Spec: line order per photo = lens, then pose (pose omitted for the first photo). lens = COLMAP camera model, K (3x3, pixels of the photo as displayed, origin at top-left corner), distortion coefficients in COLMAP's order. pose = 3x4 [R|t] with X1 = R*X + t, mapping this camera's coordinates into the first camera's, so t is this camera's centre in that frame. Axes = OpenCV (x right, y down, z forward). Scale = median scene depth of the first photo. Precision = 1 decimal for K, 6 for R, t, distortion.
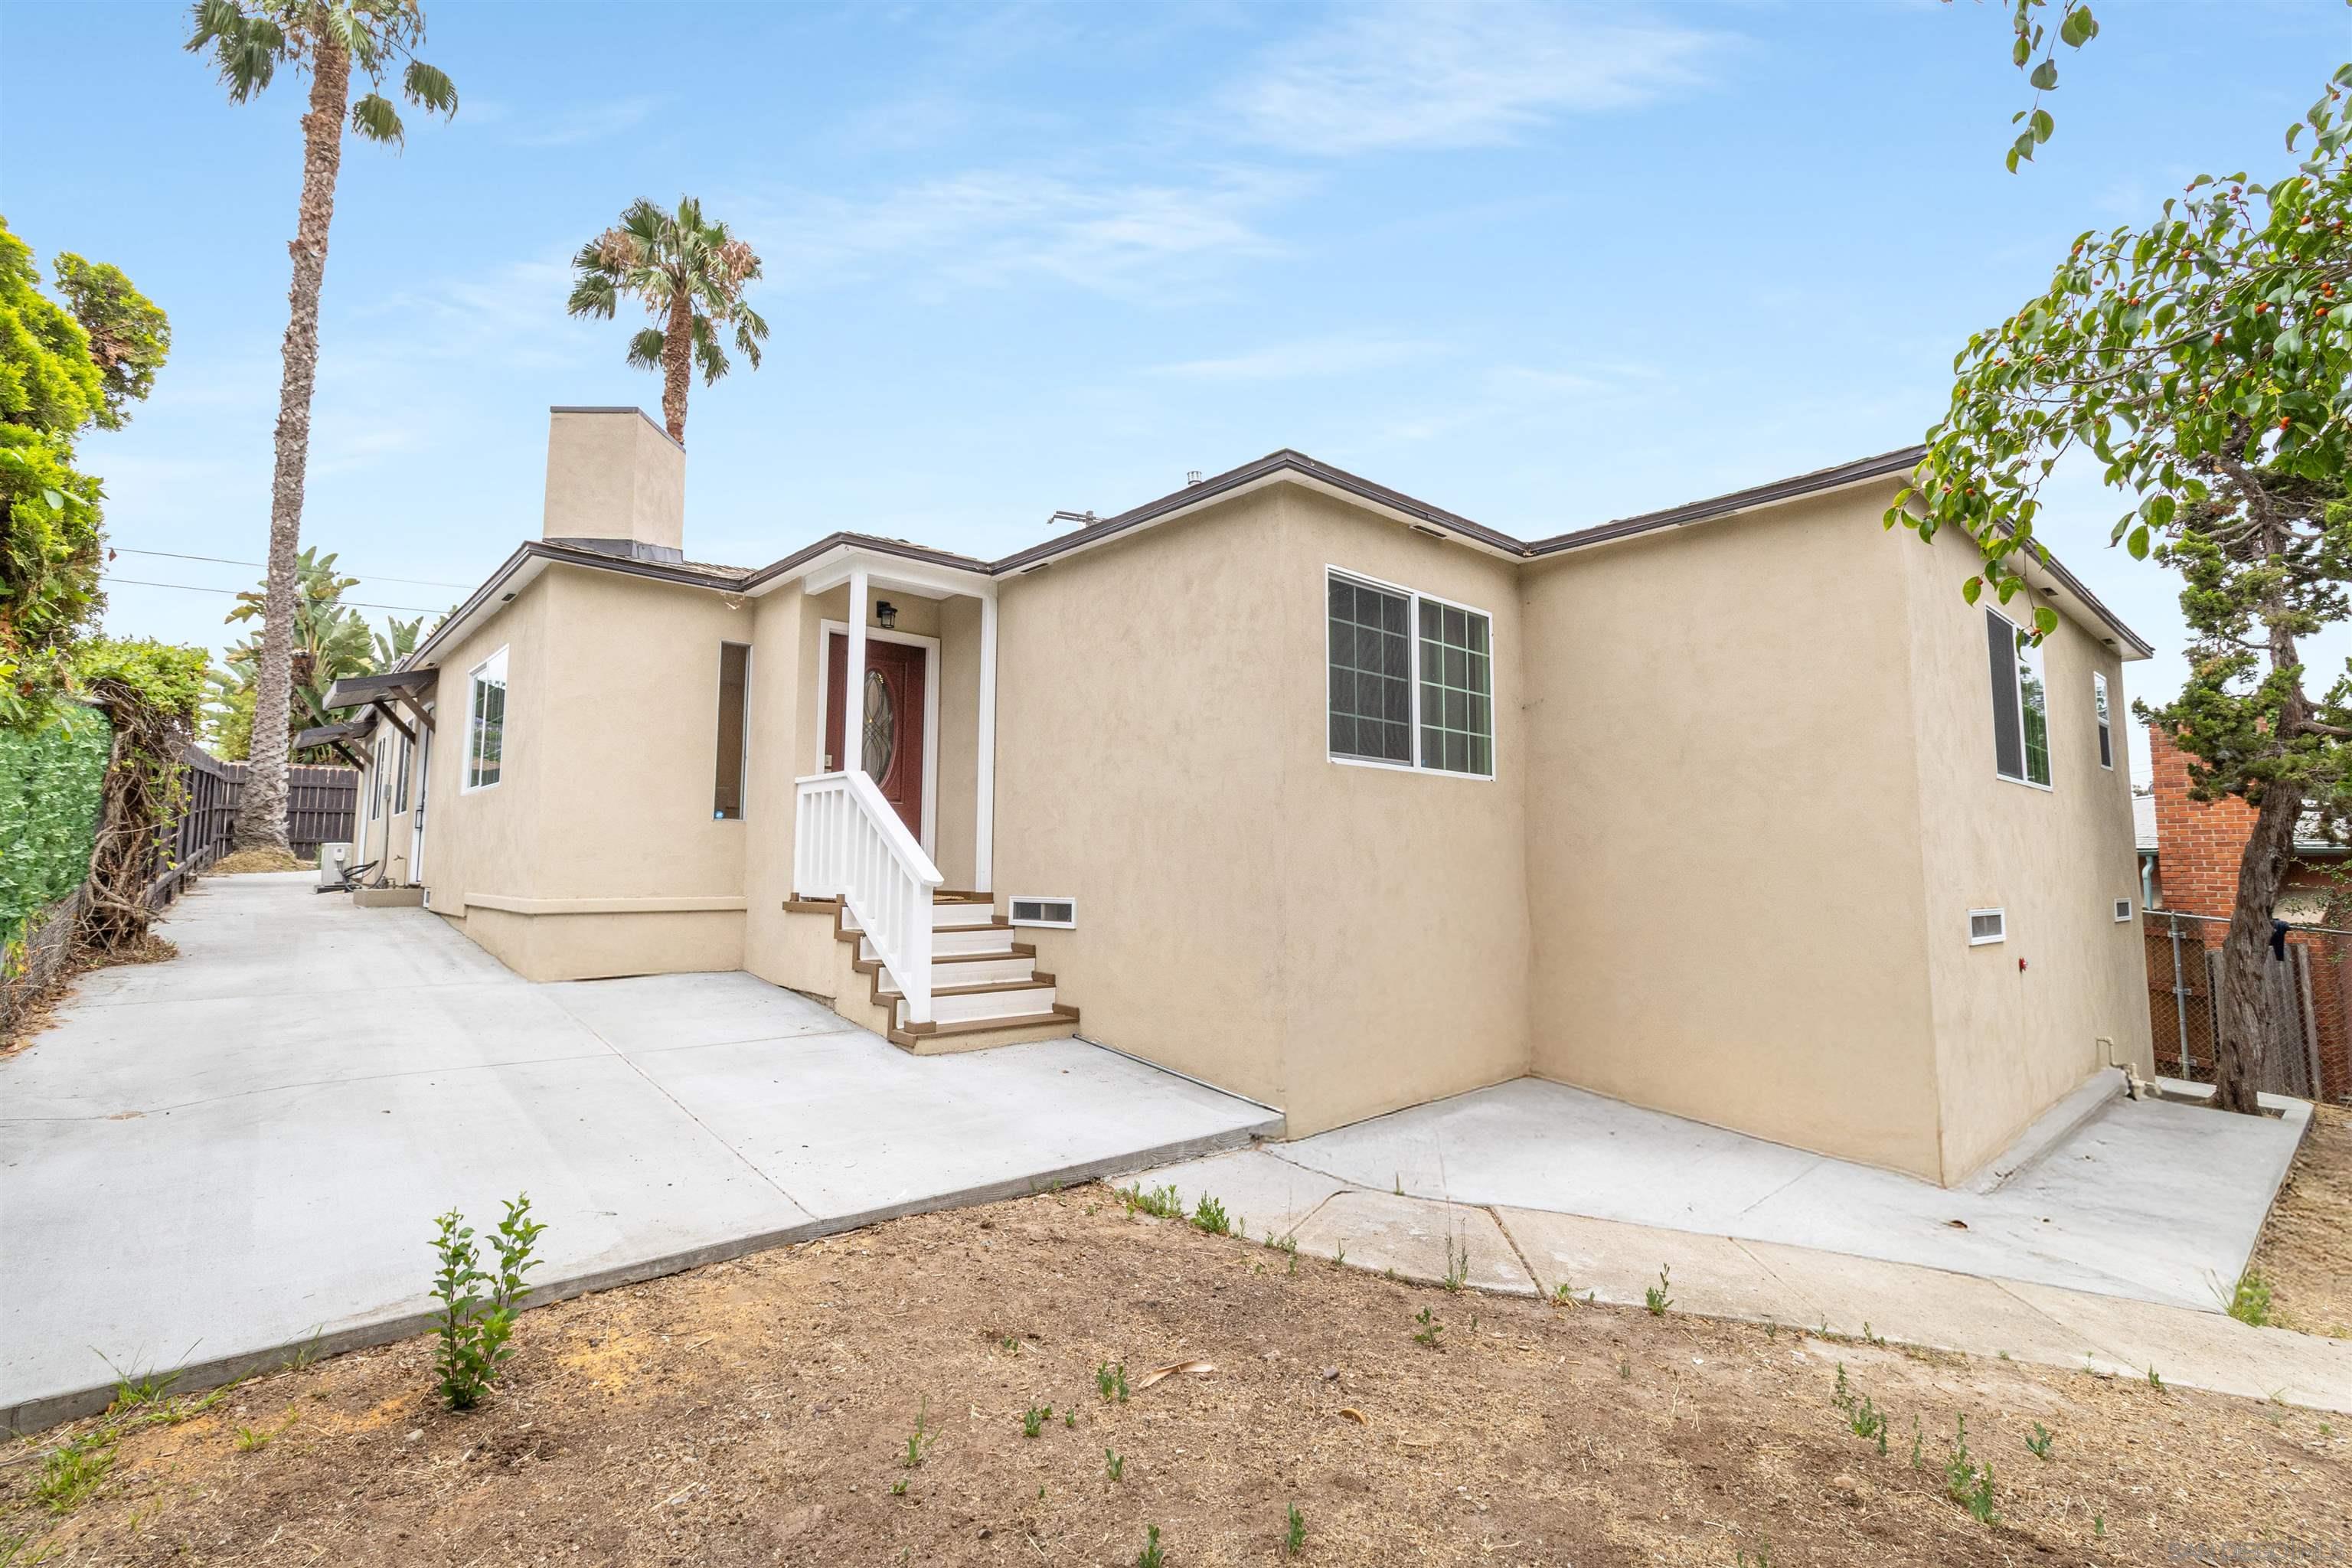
lens RADIAL K [[1075.9, 0, 1179.4], [0, 1075.9, 773.3], [0, 0, 1]] dist [0.003524, 0.000458]
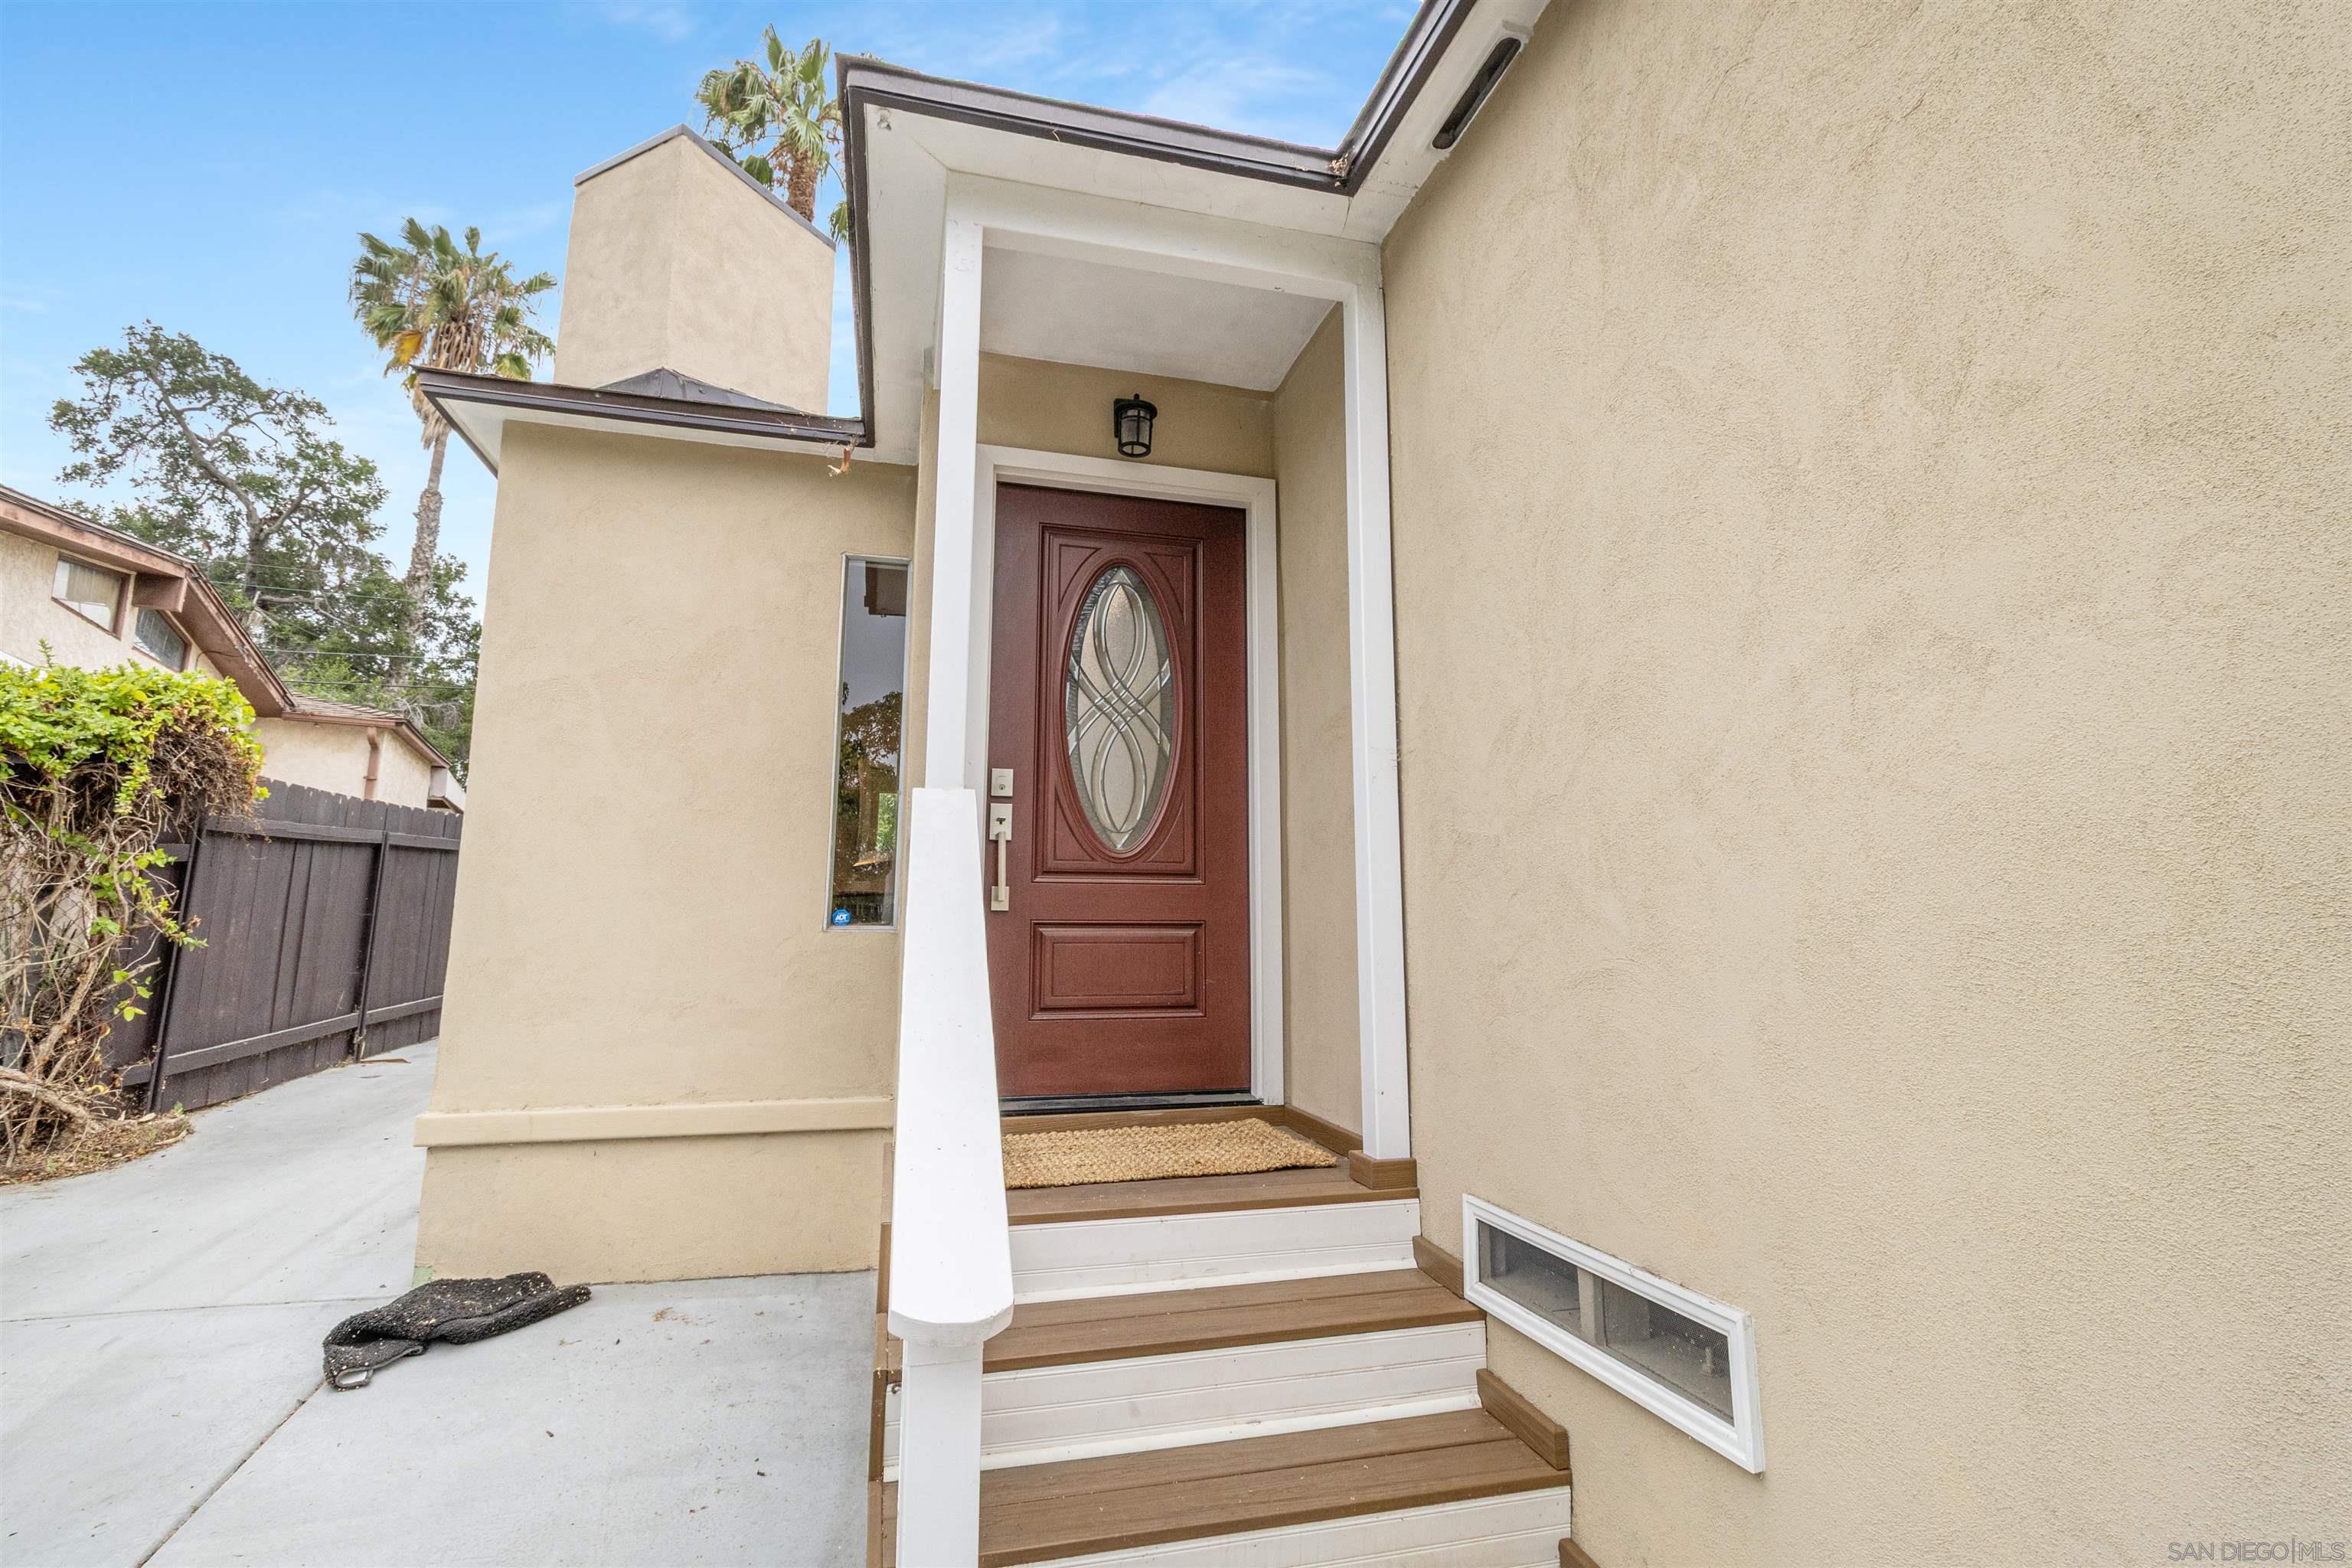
lens RADIAL K [[1075.9, 0, 1187.0], [0, 1075.9, 761.0], [0, 0, 1]] dist [0.003524, 0.000458]
pose [[0.889987, -0.079119, -0.449070, -0.081697], [0.049131, 0.995737, -0.078063, 0.016218], [0.453332, 0.047412, 0.890080, 0.682191]]
